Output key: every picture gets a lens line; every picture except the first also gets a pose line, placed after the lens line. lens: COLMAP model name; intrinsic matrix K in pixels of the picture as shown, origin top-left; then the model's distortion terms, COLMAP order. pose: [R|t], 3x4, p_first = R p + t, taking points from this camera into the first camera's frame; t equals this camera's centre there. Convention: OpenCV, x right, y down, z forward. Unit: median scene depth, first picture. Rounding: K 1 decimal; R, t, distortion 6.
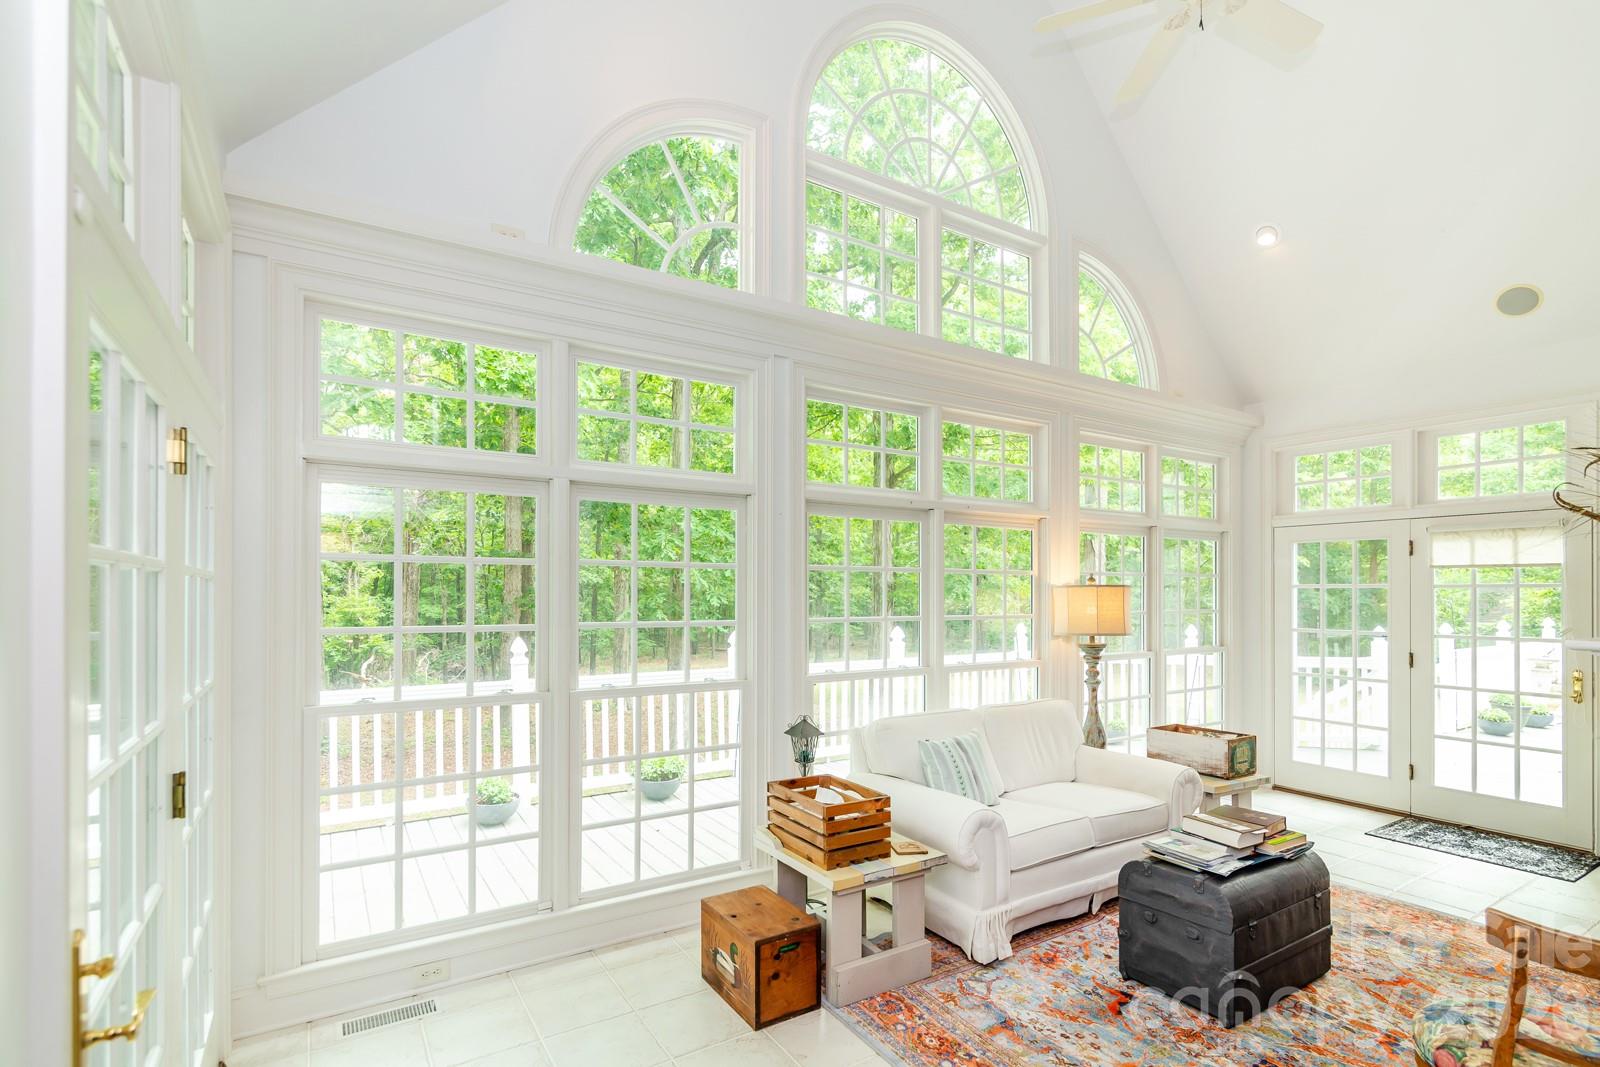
lens RADIAL K [[766.4, 0, 795.8], [0, 766.4, 587.4], [0, 0, 1]] dist [0.001461, 0.000088]
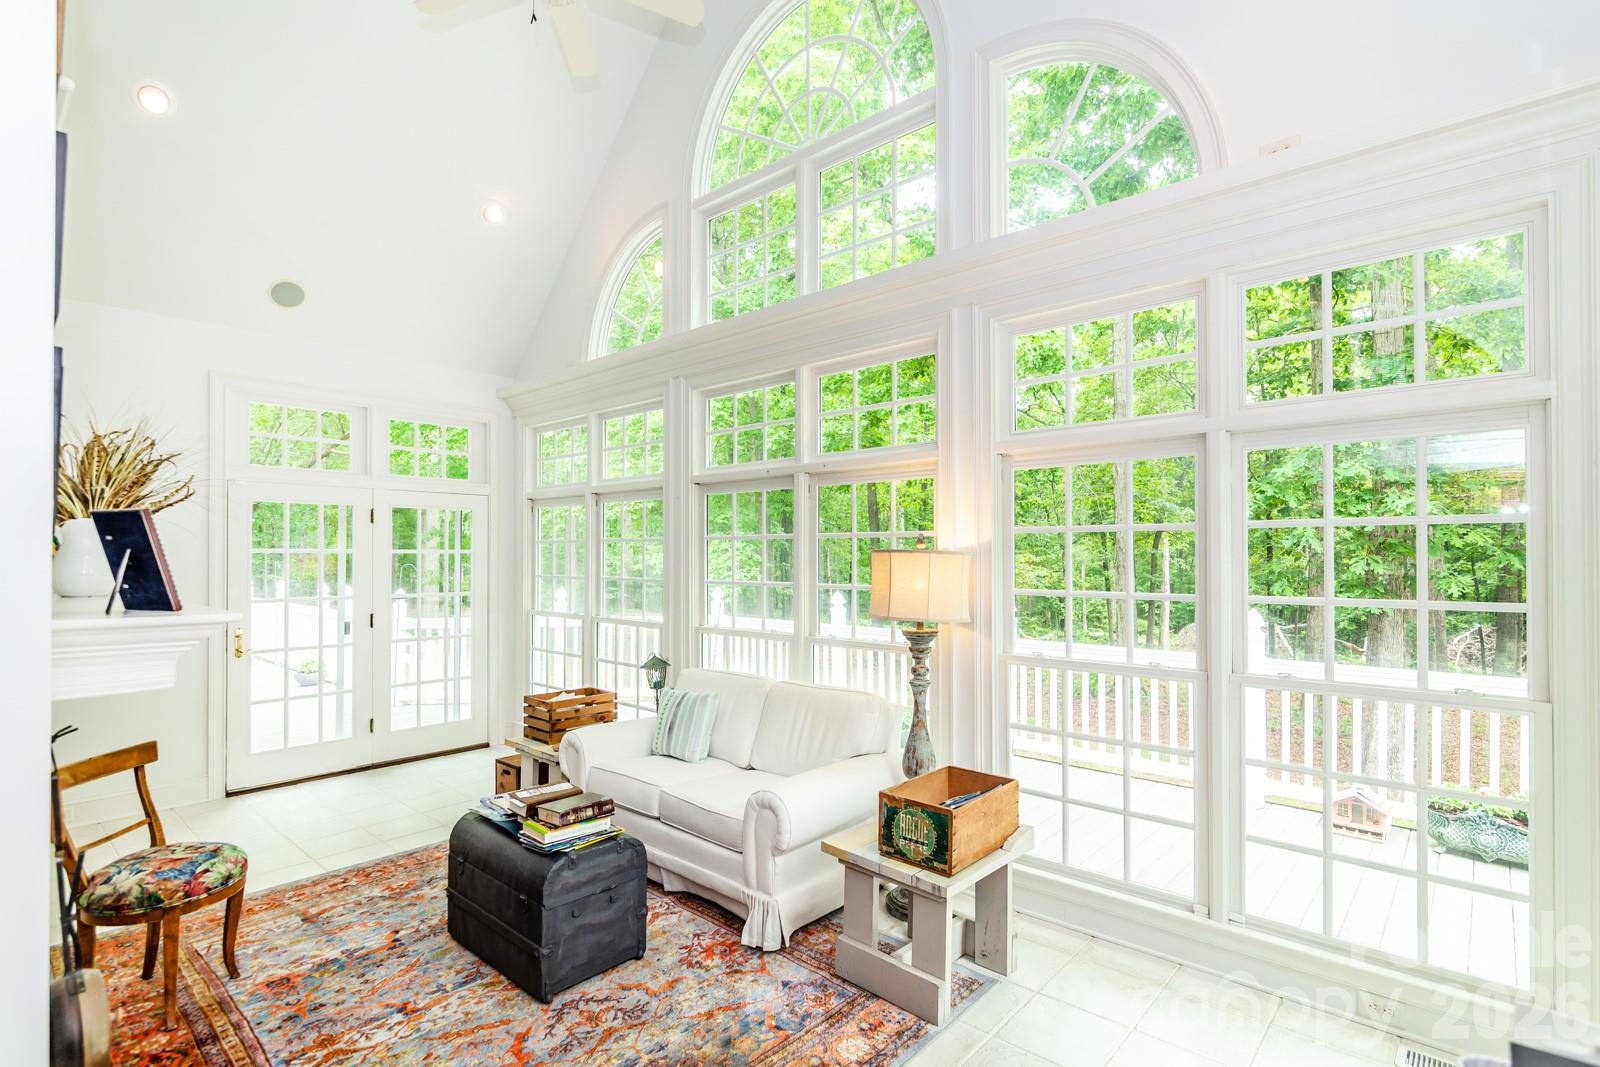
lens RADIAL K [[806.0, 0, 794.7], [0, 806.0, 555.2], [0, 0, 1]] dist [-0.000905, -0.000198]
pose [[0.295714, -0.003525, -0.955270, 0.447691], [0.000747, 0.999994, -0.003459, 0.001159], [0.955276, 0.000309, 0.295715, 0.262133]]
